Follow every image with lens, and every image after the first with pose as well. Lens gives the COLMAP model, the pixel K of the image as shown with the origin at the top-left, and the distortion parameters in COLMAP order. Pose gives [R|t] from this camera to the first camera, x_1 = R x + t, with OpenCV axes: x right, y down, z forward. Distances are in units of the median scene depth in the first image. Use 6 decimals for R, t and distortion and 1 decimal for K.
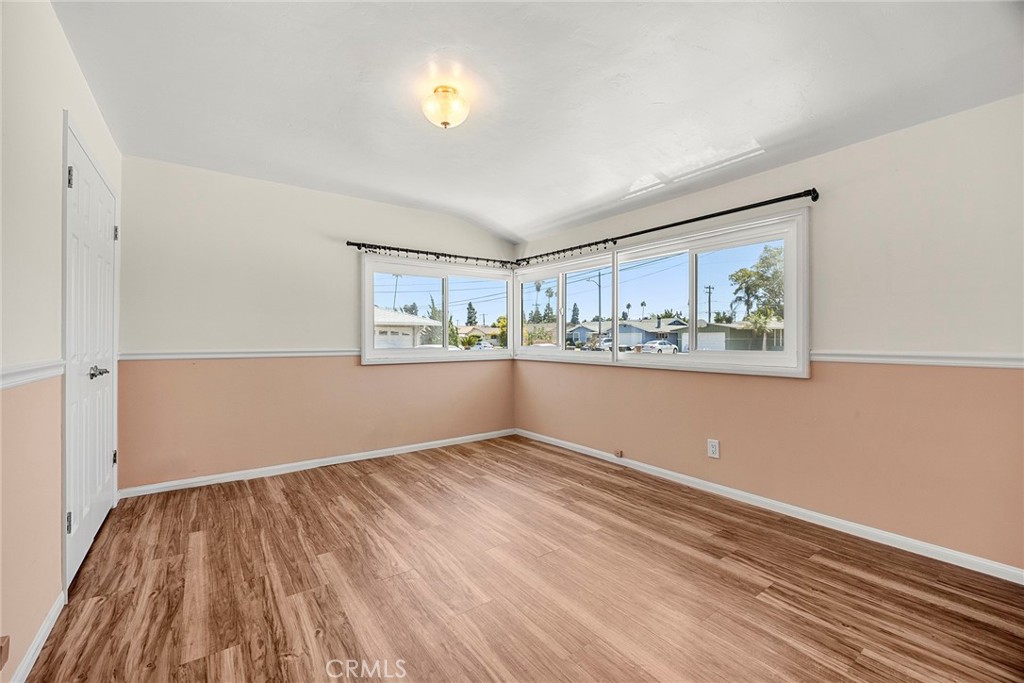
lens RADIAL K [[434.2, 0, 512.4], [0, 434.2, 336.2], [0, 0, 1]] dist [-0.003798, -0.000198]
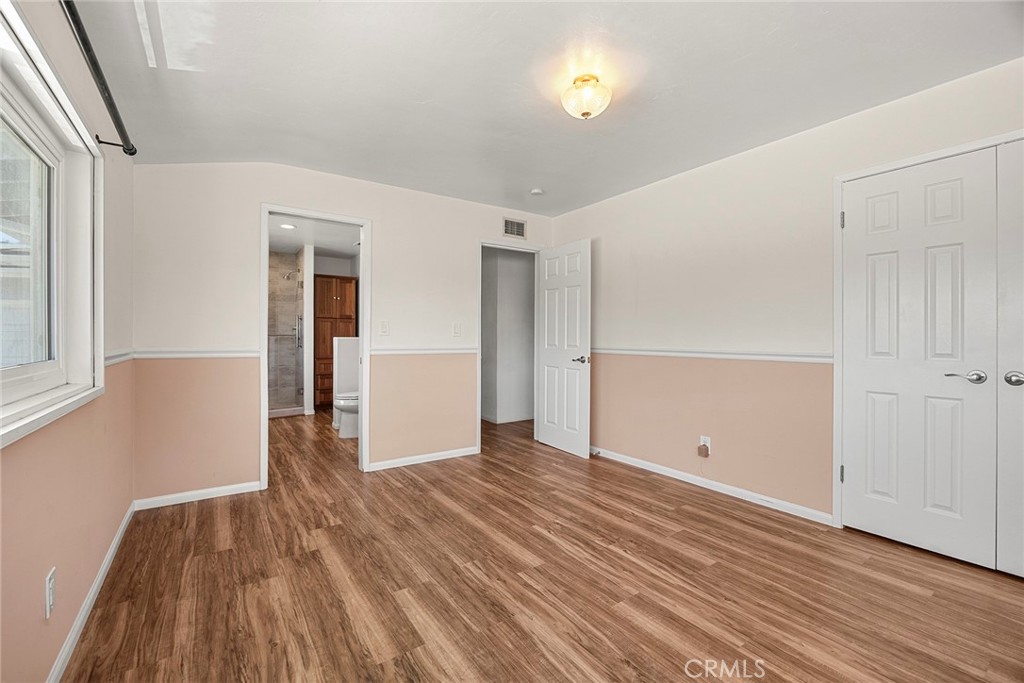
lens RADIAL K [[434.2, 0, 512.4], [0, 434.2, 336.2], [0, 0, 1]] dist [-0.003798, -0.000198]
pose [[-0.999827, -0.000782, 0.018579, -0.011030], [-0.000880, 0.999986, -0.005248, 0.006235], [-0.018574, -0.005263, -0.999814, 2.107306]]
